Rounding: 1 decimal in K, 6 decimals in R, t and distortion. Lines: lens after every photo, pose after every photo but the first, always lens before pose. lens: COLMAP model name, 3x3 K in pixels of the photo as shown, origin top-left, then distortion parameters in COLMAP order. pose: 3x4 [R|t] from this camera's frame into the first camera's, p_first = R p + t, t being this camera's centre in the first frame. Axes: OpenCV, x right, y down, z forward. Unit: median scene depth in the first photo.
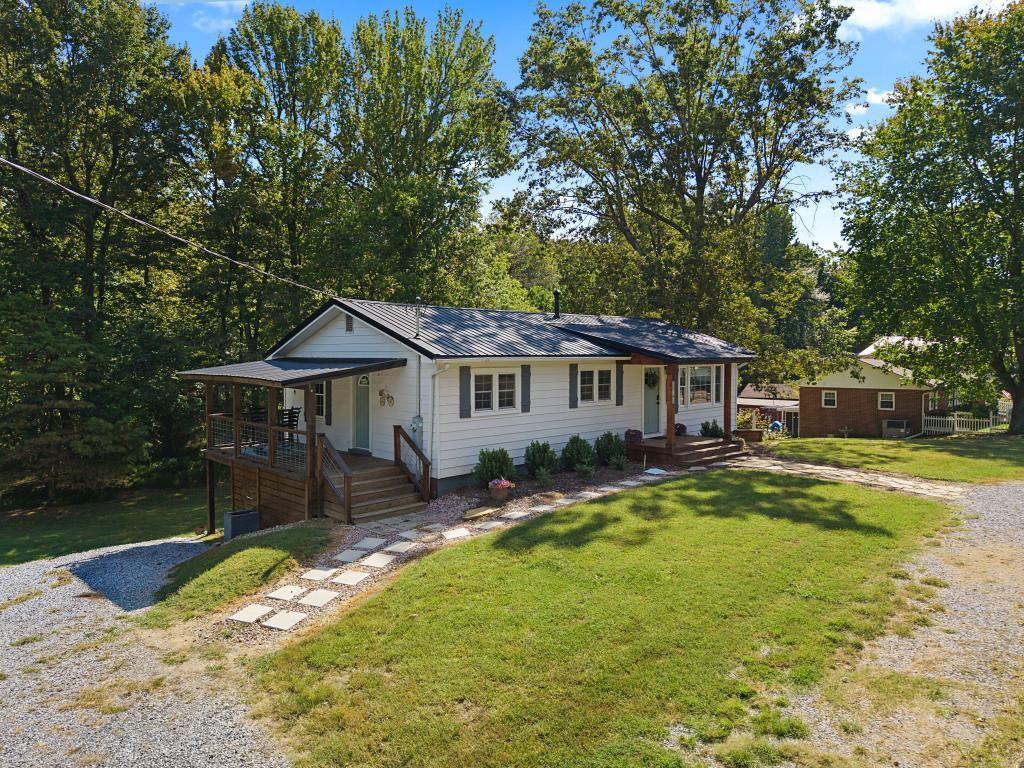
lens RADIAL K [[701.8, 0, 512.8], [0, 701.8, 383.4], [0, 0, 1]] dist [0.018317, -0.010259]
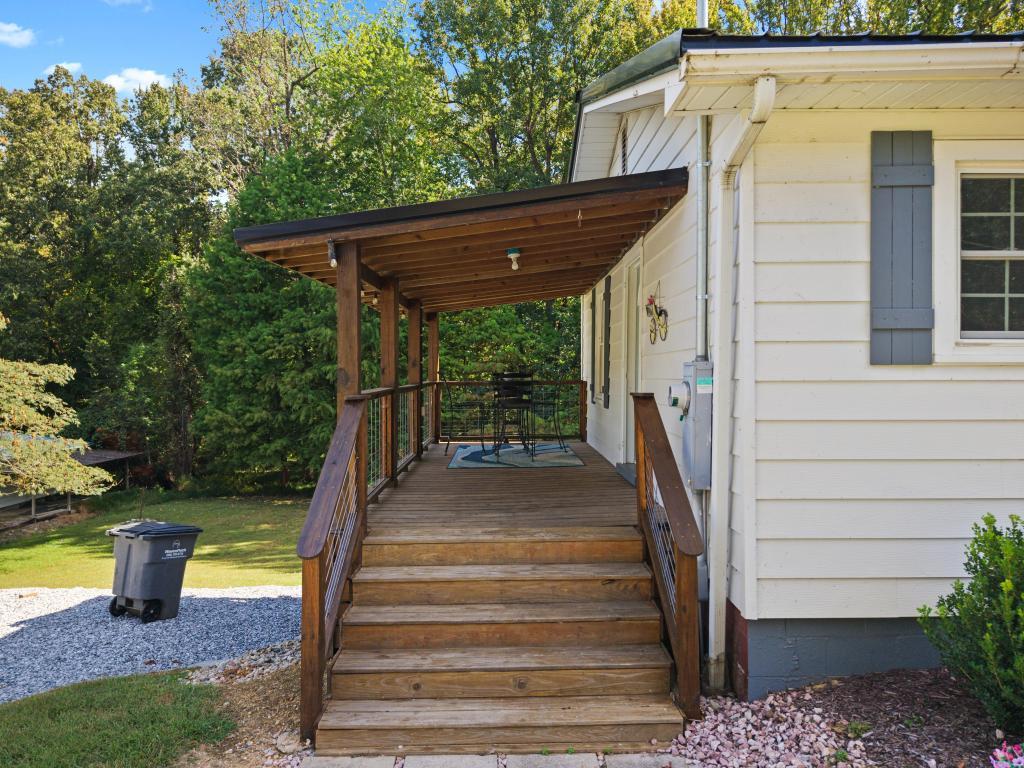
lens RADIAL K [[701.8, 0, 512.7], [0, 701.8, 380.5], [0, 0, 1]] dist [0.018317, -0.010259]
pose [[0.737007, 0.006288, -0.675856, -0.006370], [-0.029773, 0.999288, -0.023169, 0.061685], [0.675229, 0.037198, 0.736669, 0.729534]]
